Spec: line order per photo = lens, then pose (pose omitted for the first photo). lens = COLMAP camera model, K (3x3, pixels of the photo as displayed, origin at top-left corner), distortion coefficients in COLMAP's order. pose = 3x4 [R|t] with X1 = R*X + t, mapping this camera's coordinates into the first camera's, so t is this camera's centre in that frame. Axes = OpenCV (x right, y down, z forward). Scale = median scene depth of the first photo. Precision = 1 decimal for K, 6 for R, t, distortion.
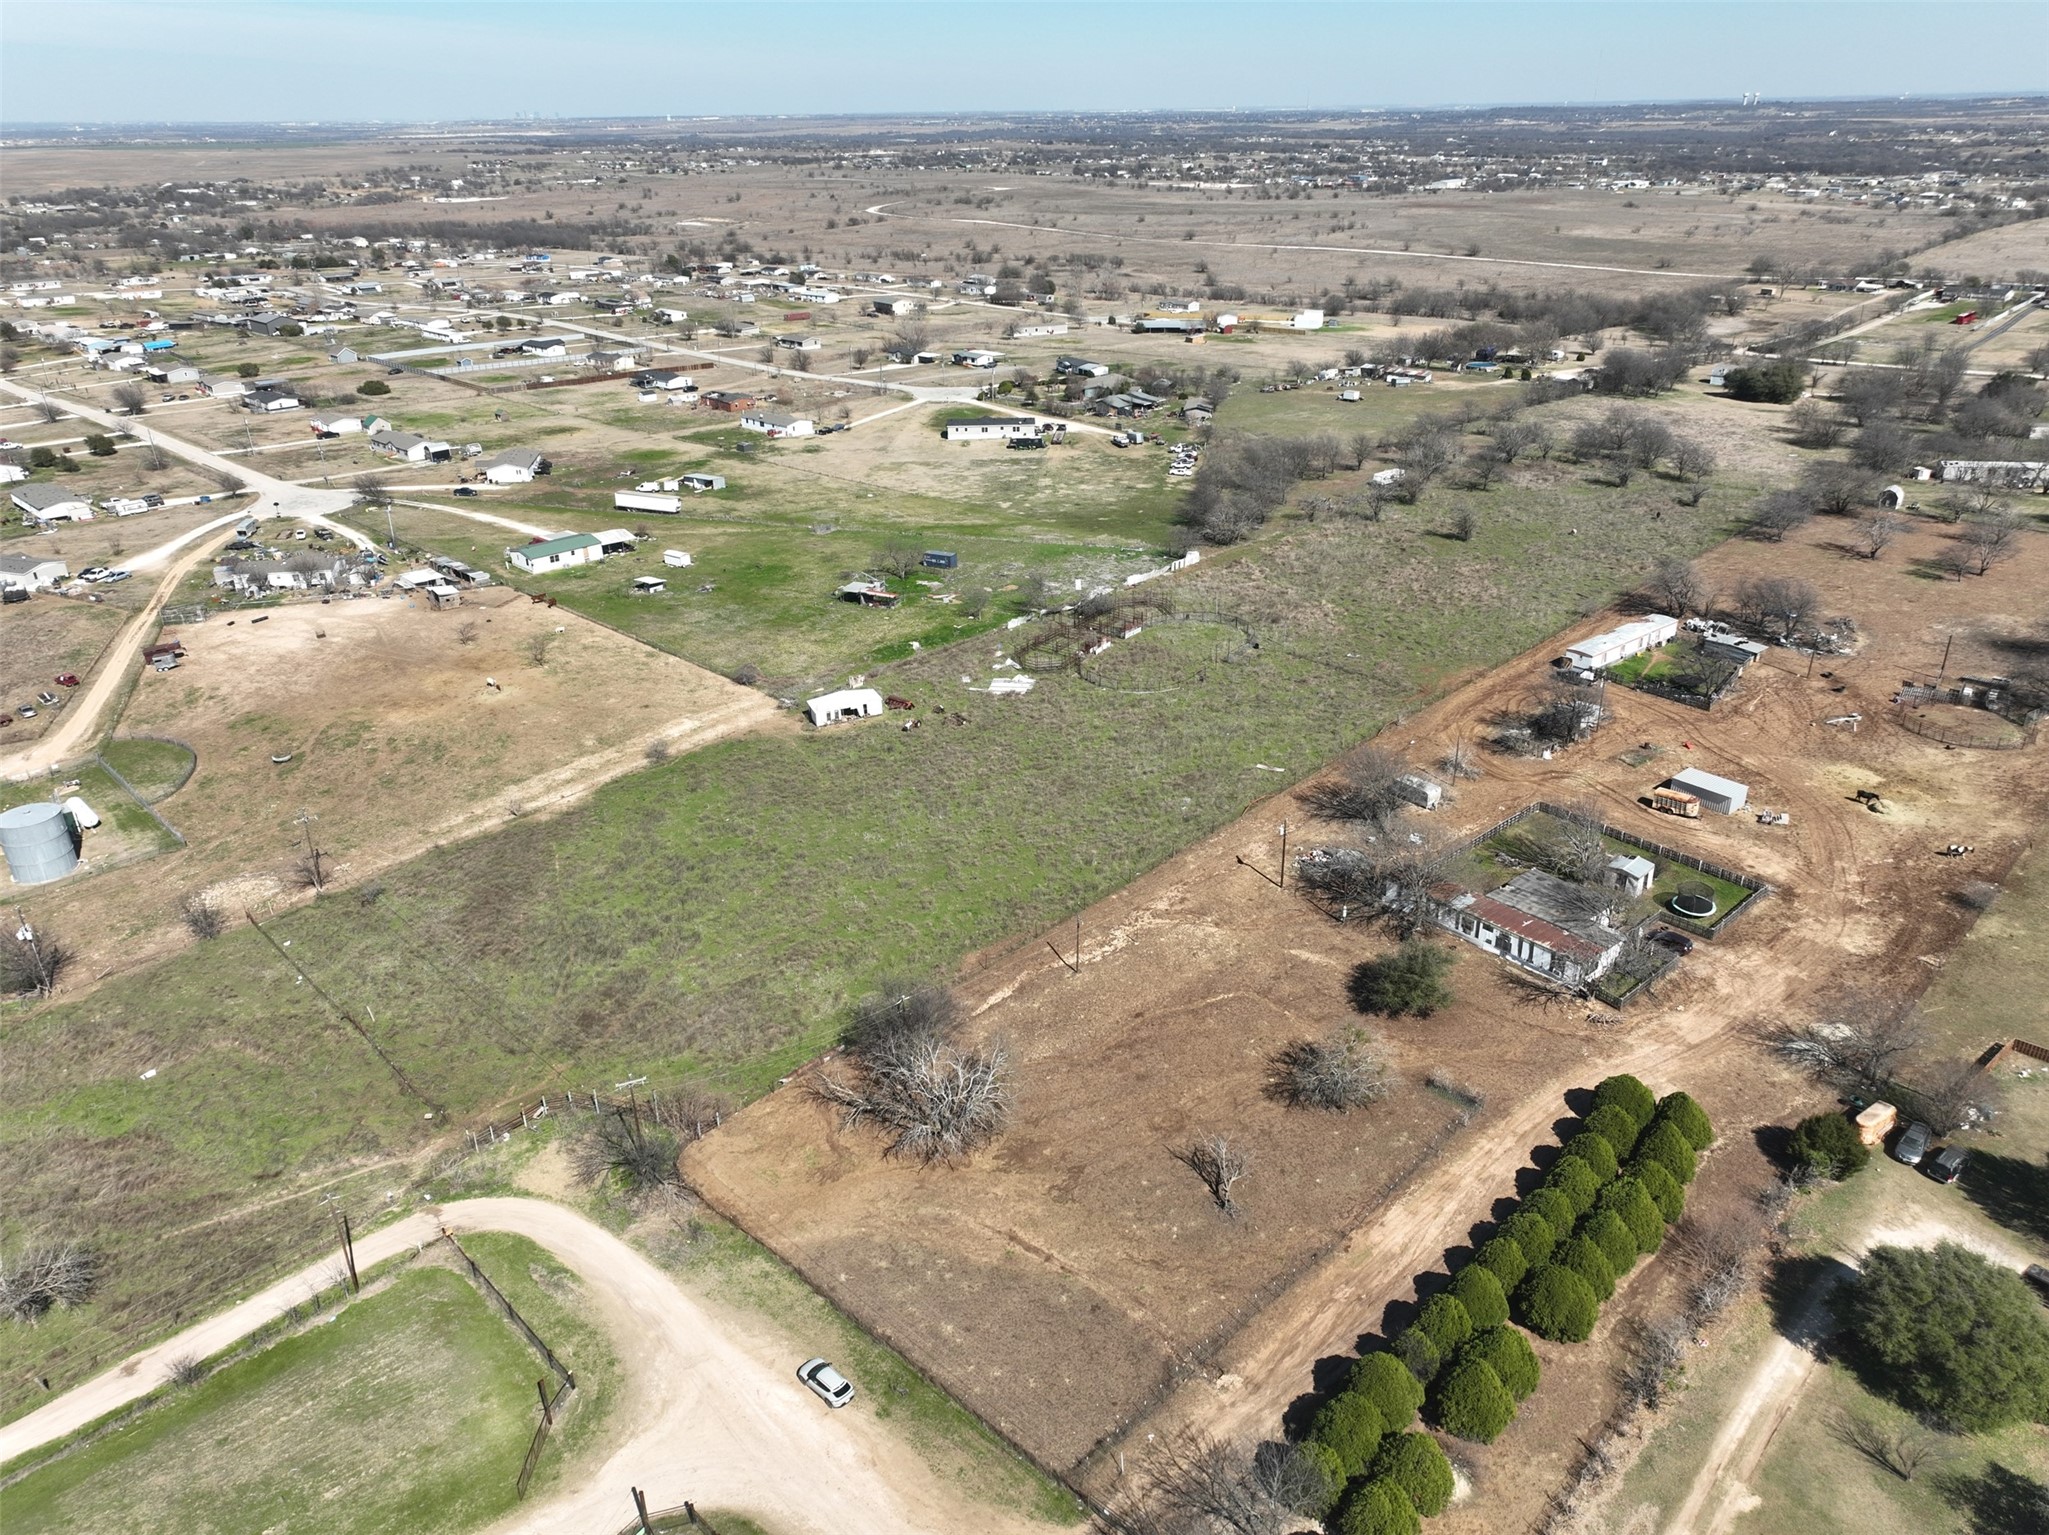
lens RADIAL K [[1430.5, 0, 1029.6], [0, 1430.5, 768.9], [0, 0, 1]] dist [0.004504, 0.012519]
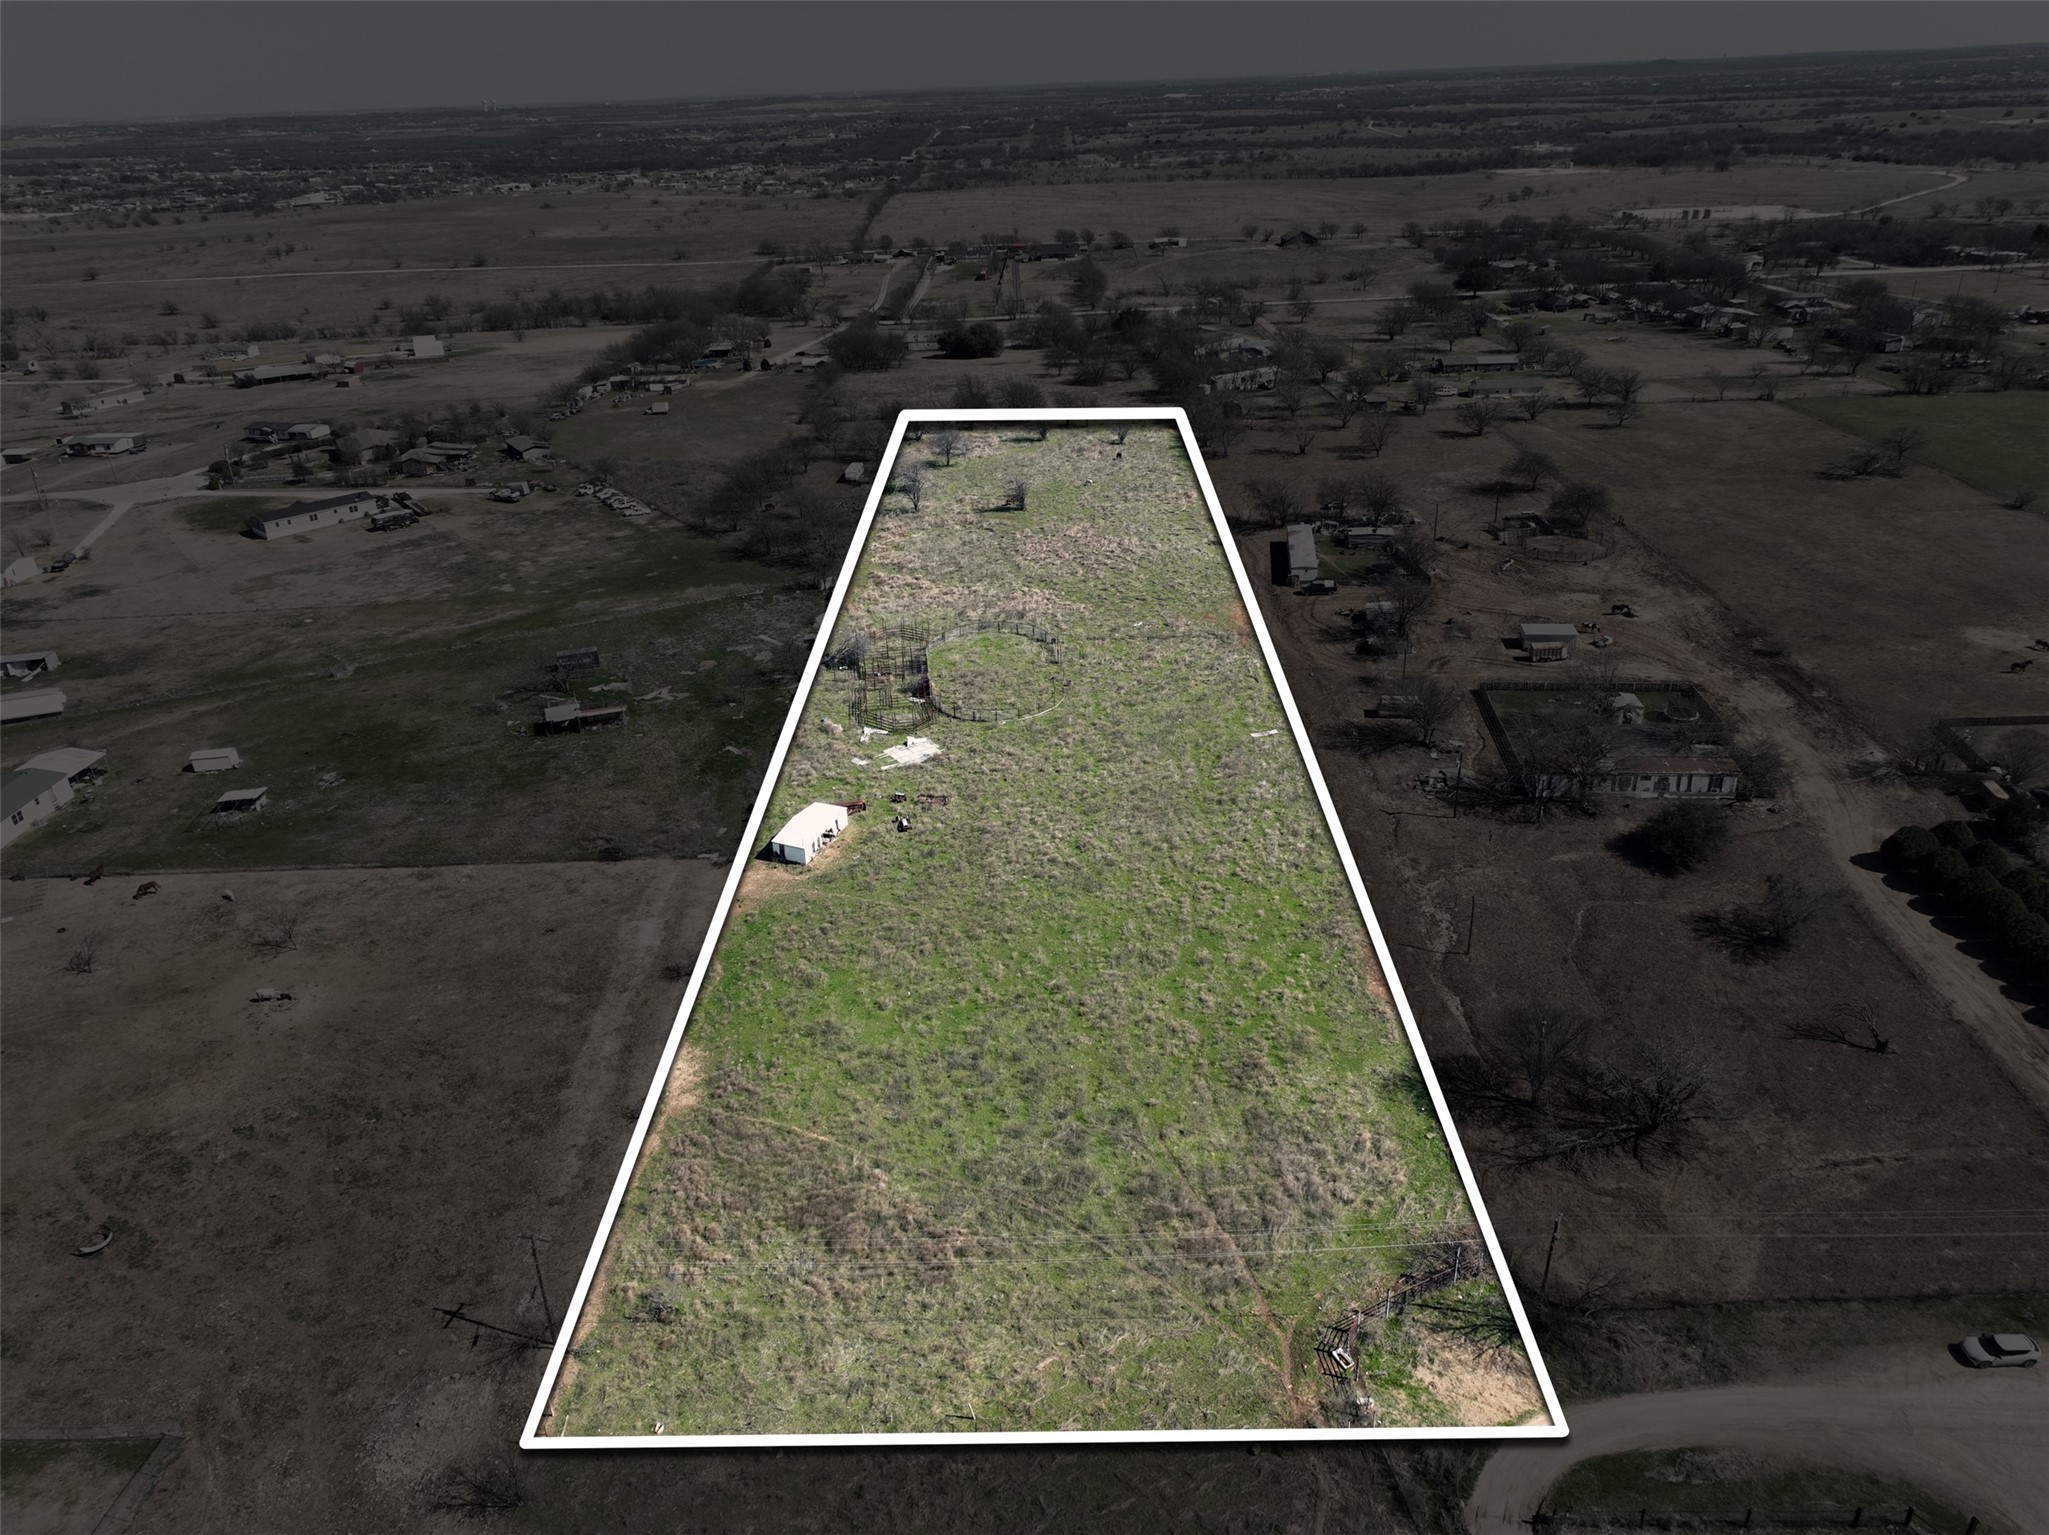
lens RADIAL K [[1430.5, 0, 1027.3], [0, 1430.5, 767.2], [0, 0, 1]] dist [0.004504, 0.012519]
pose [[0.718864, -0.311629, 0.621387, -0.429648], [0.315238, 0.942831, 0.108145, -0.102364], [-0.619564, 0.118143, 0.776005, 0.233560]]
